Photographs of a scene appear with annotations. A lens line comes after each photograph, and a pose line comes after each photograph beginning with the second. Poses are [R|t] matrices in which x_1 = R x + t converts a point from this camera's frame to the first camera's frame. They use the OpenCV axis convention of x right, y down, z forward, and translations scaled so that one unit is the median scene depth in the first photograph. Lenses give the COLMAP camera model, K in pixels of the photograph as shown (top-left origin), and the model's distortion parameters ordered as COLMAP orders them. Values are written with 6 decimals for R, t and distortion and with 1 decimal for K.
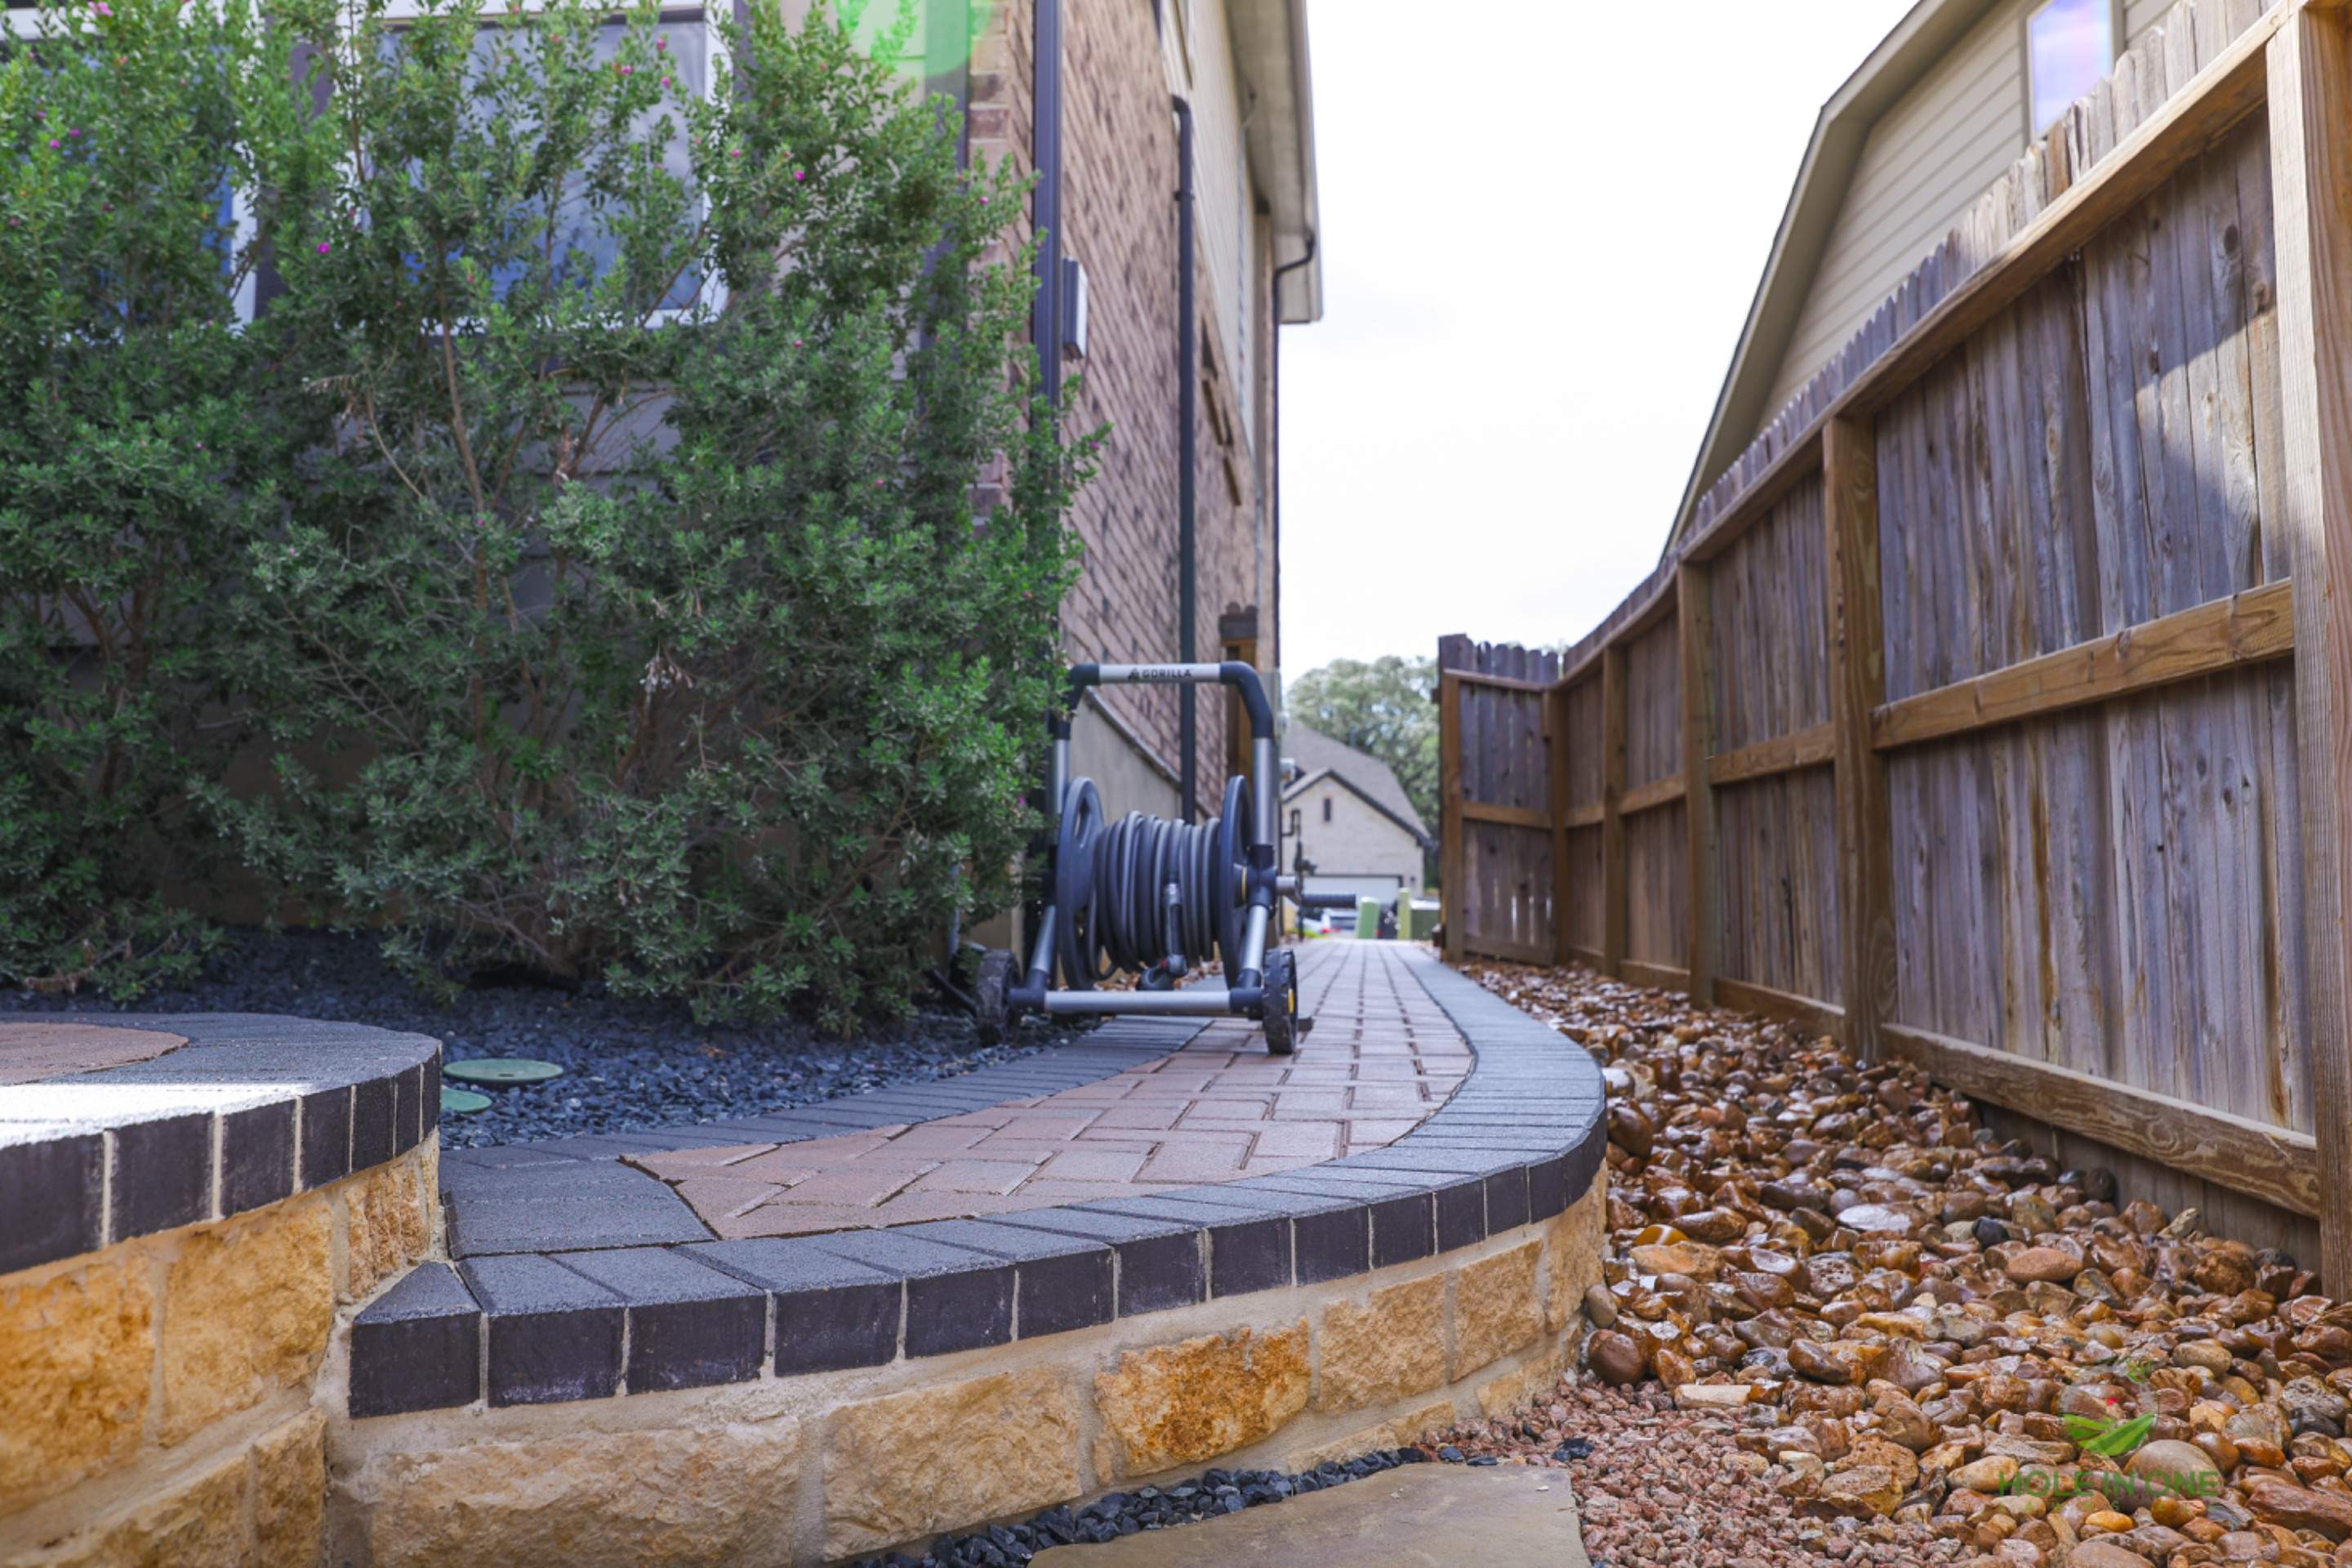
lens RADIAL K [[1987.5, 0, 1178.7], [0, 1987.5, 792.4], [0, 0, 1]] dist [0.000353, -0.008033]
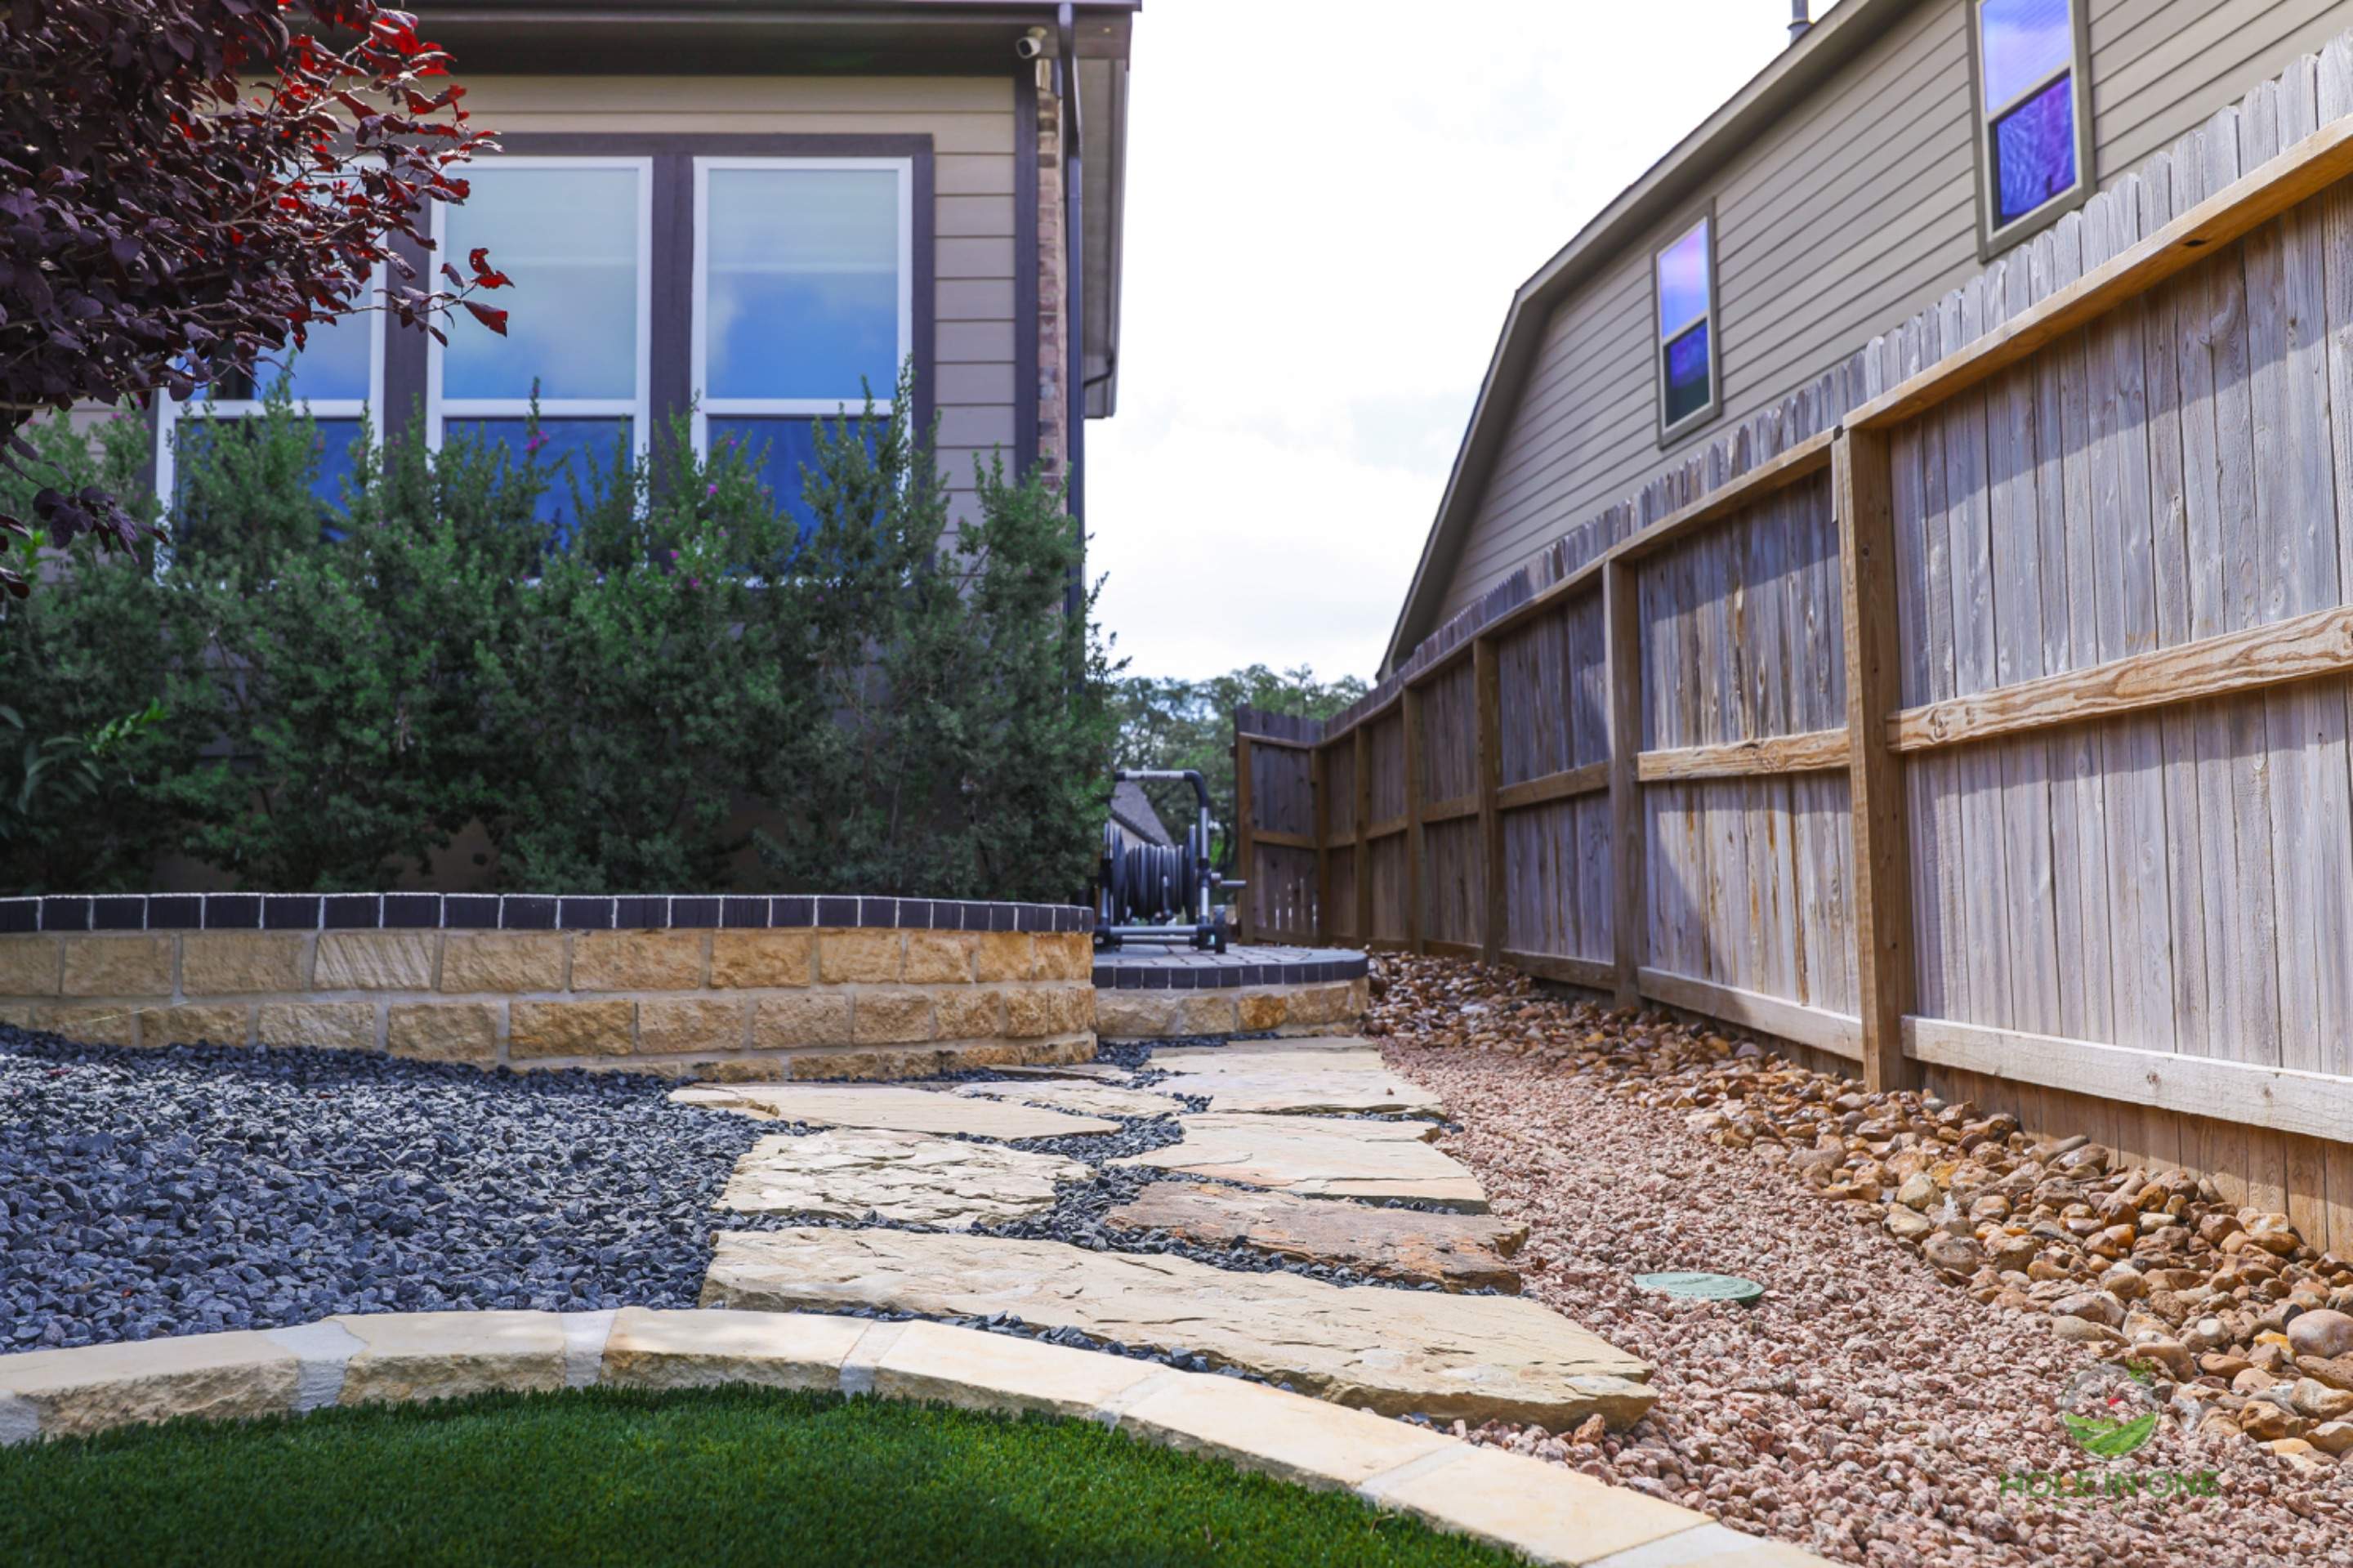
lens RADIAL K [[2041.2, 0, 1170.0], [0, 2041.2, 790.2], [0, 0, 1]] dist [0.002905, 0.002492]
pose [[0.991988, 0.002723, 0.126300, -0.325190], [-0.001511, 0.999952, -0.009689, -0.029699], [-0.126320, 0.009421, 0.991945, -1.383258]]
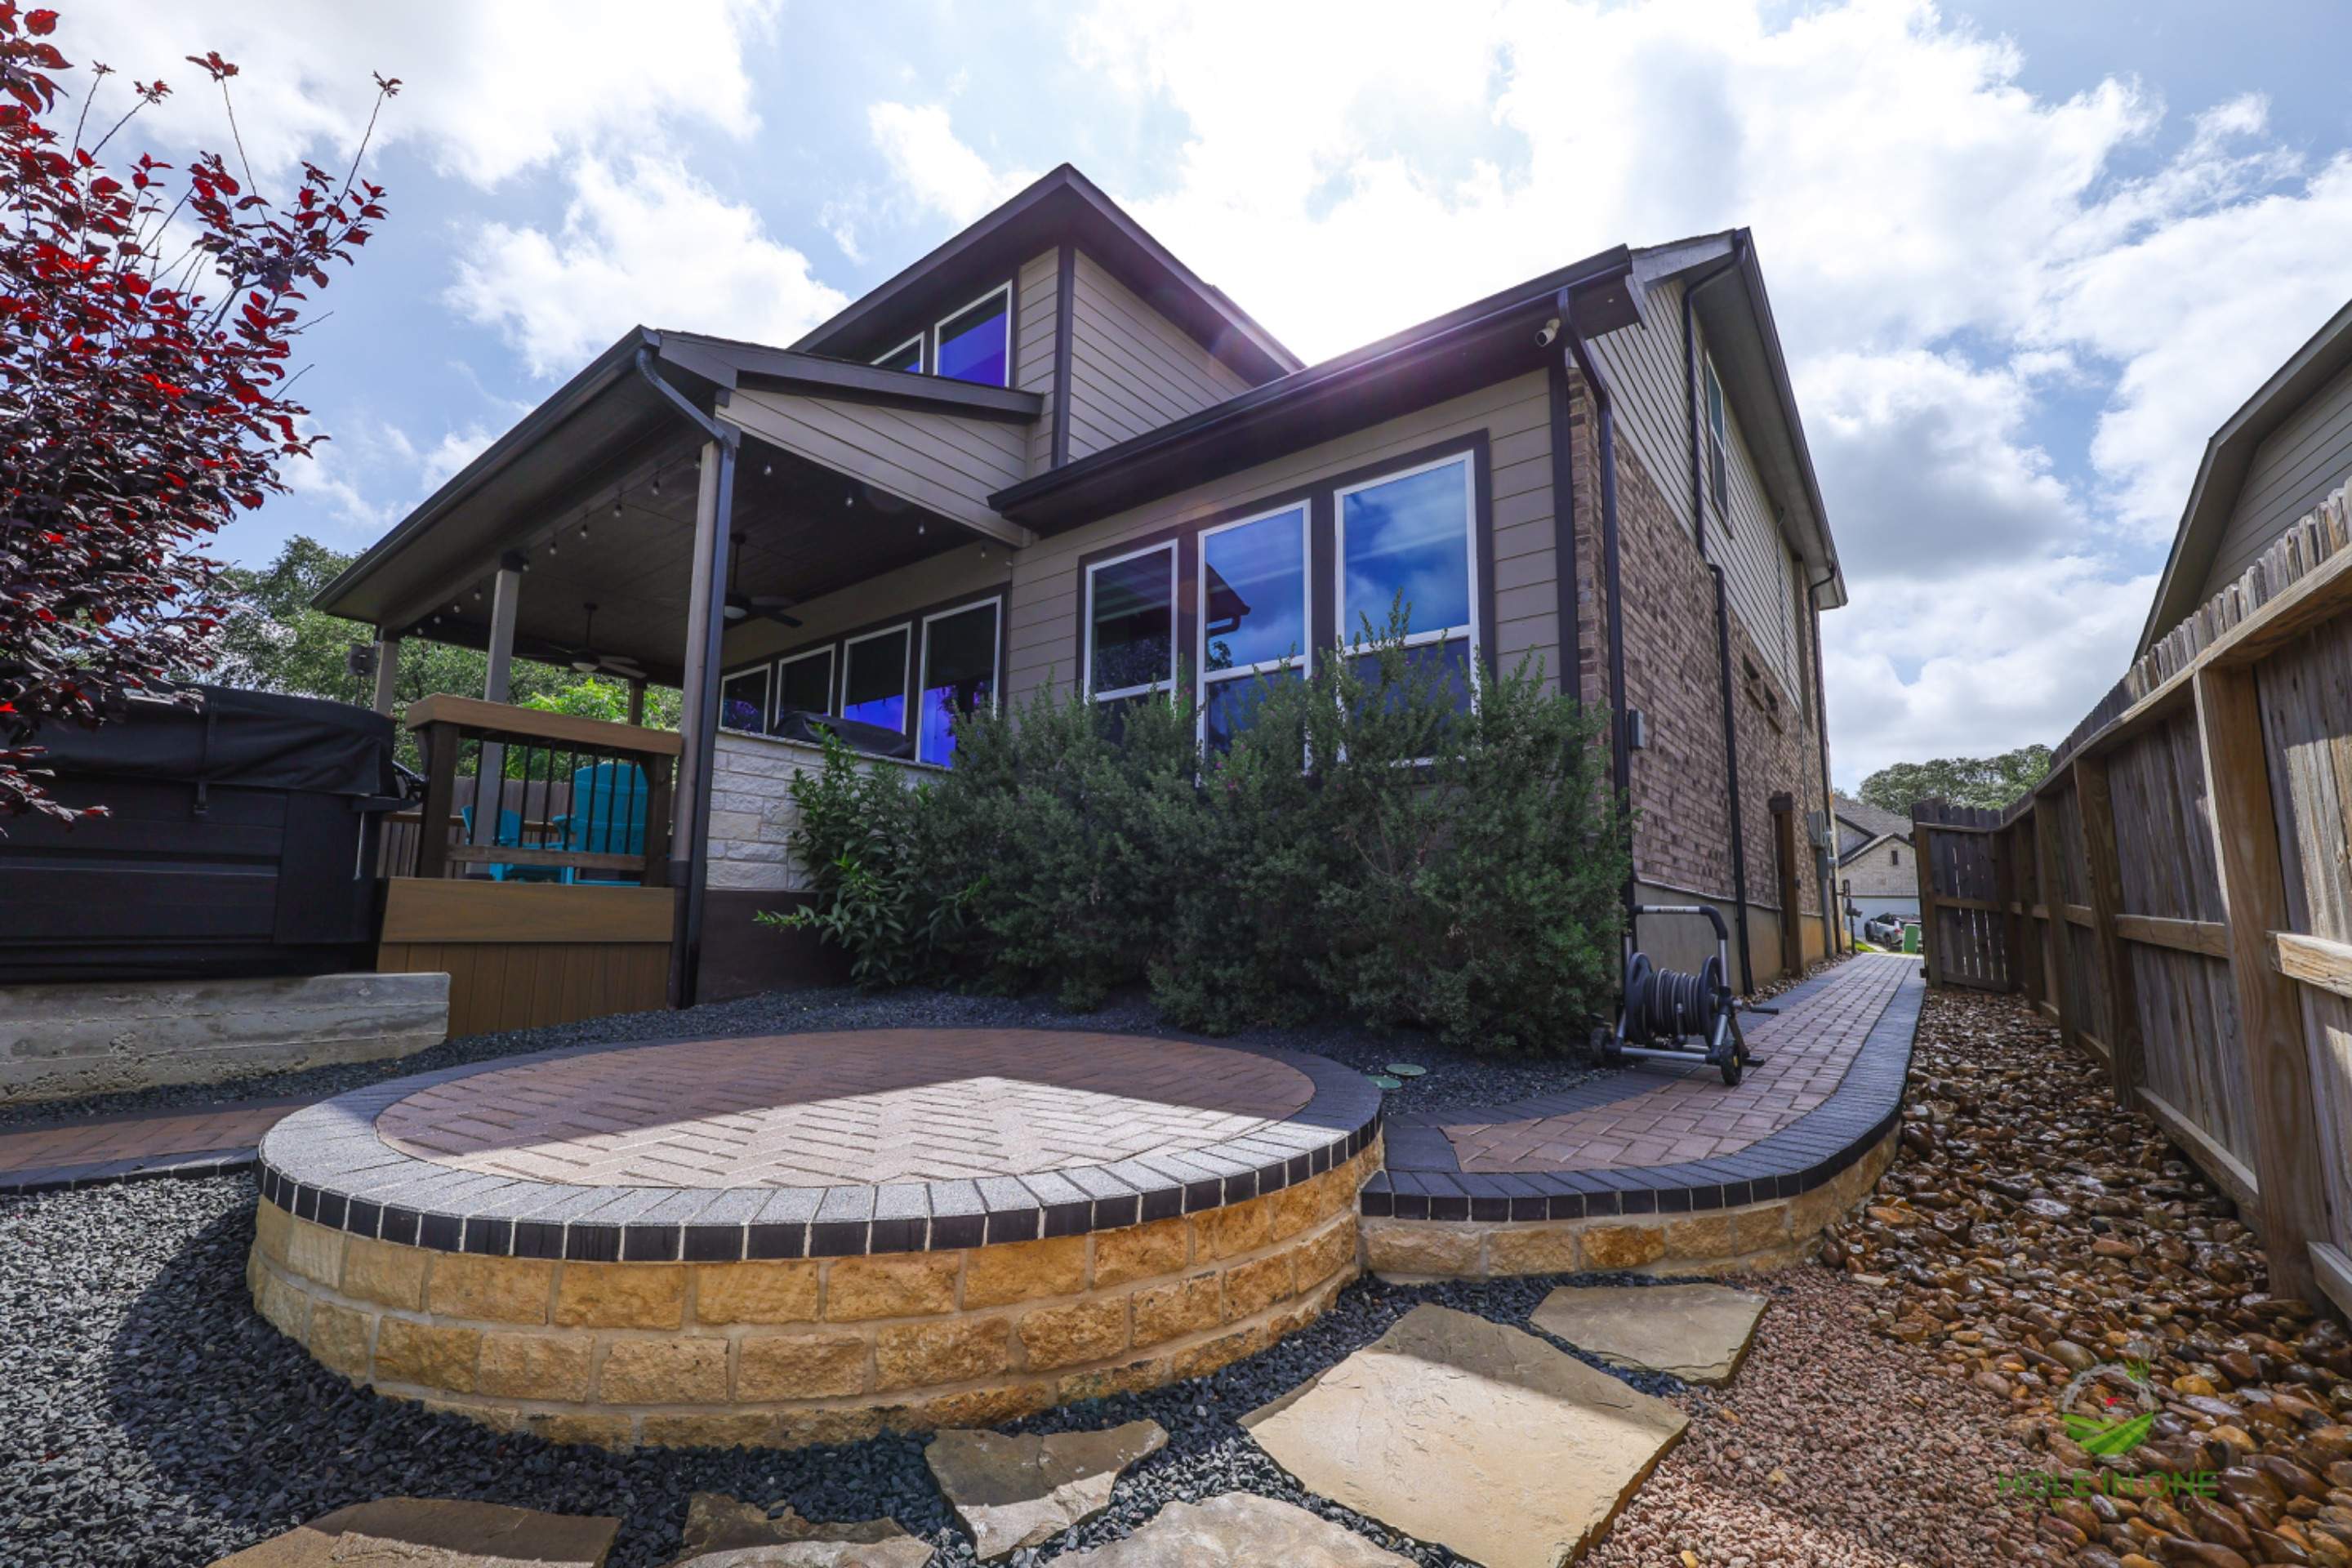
lens RADIAL K [[954.0, 0, 1166.3], [0, 954.0, 798.6], [0, 0, 1]] dist [0.001569, 0.000120]
pose [[0.834252, -0.056663, -0.548464, 0.148321], [0.027095, 0.997717, -0.061863, -0.171536], [0.550717, 0.036749, 0.833883, -0.353486]]
